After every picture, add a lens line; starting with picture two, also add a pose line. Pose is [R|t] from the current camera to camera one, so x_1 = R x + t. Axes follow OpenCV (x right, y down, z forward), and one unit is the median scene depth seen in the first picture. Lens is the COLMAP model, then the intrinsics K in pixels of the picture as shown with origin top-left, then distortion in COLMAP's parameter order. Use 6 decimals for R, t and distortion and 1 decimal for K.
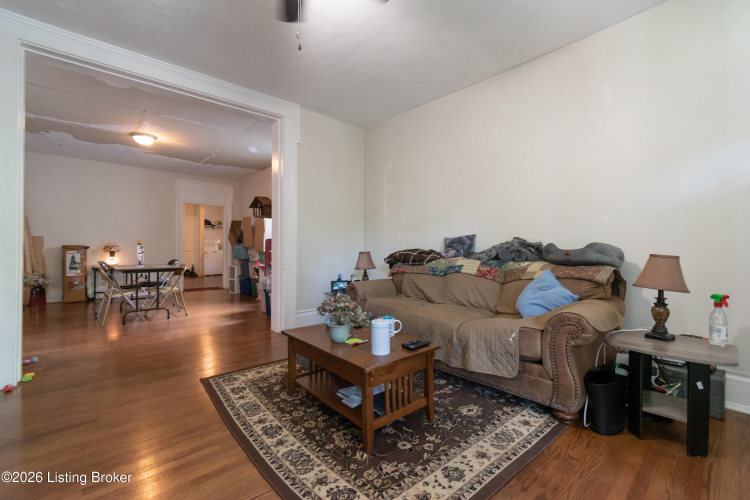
lens RADIAL K [[332.2, 0, 373.7], [0, 332.2, 248.0], [0, 0, 1]] dist [0.003989, -0.002334]
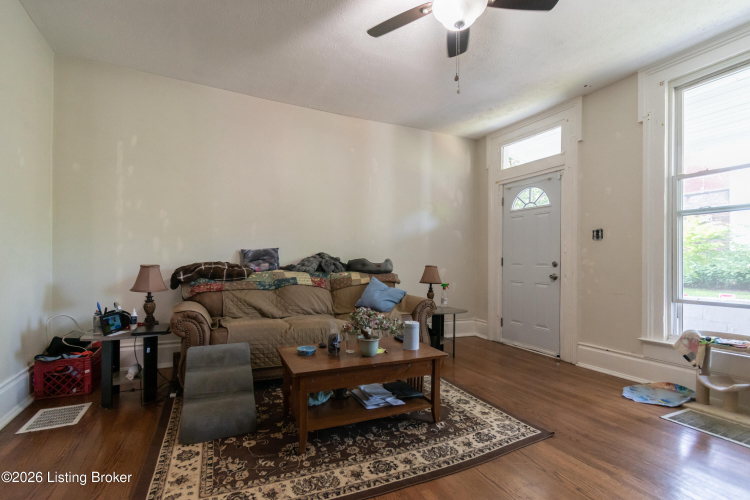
lens RADIAL K [[353.0, 0, 369.0], [0, 353.0, 264.6], [0, 0, 1]] dist [0.000393, -0.000245]
pose [[0.264651, -0.004011, 0.964336, -1.174625], [-0.009663, 0.999930, 0.006811, 0.002268], [-0.964296, -0.011121, 0.264594, 0.758153]]
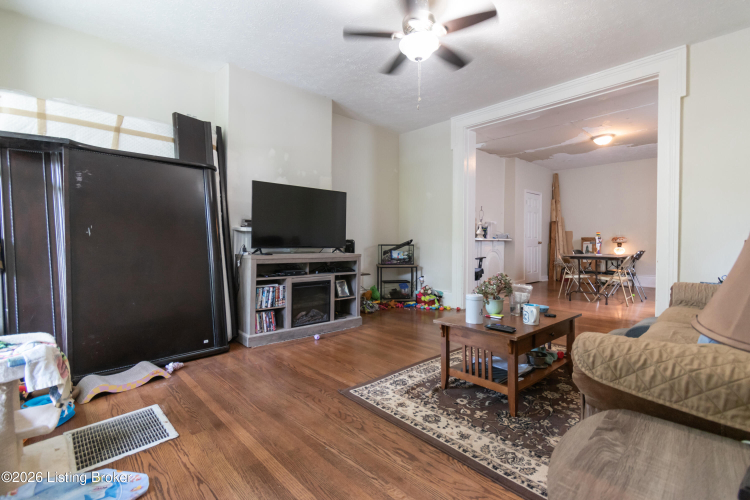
lens RADIAL K [[332.2, 0, 373.4], [0, 332.2, 251.7], [0, 0, 1]] dist [0.003989, -0.002334]
pose [[0.020115, 0.030117, -0.999344, 1.076567], [-0.002852, 0.999544, 0.030066, 0.033370], [0.999794, 0.002245, 0.020191, 0.584414]]
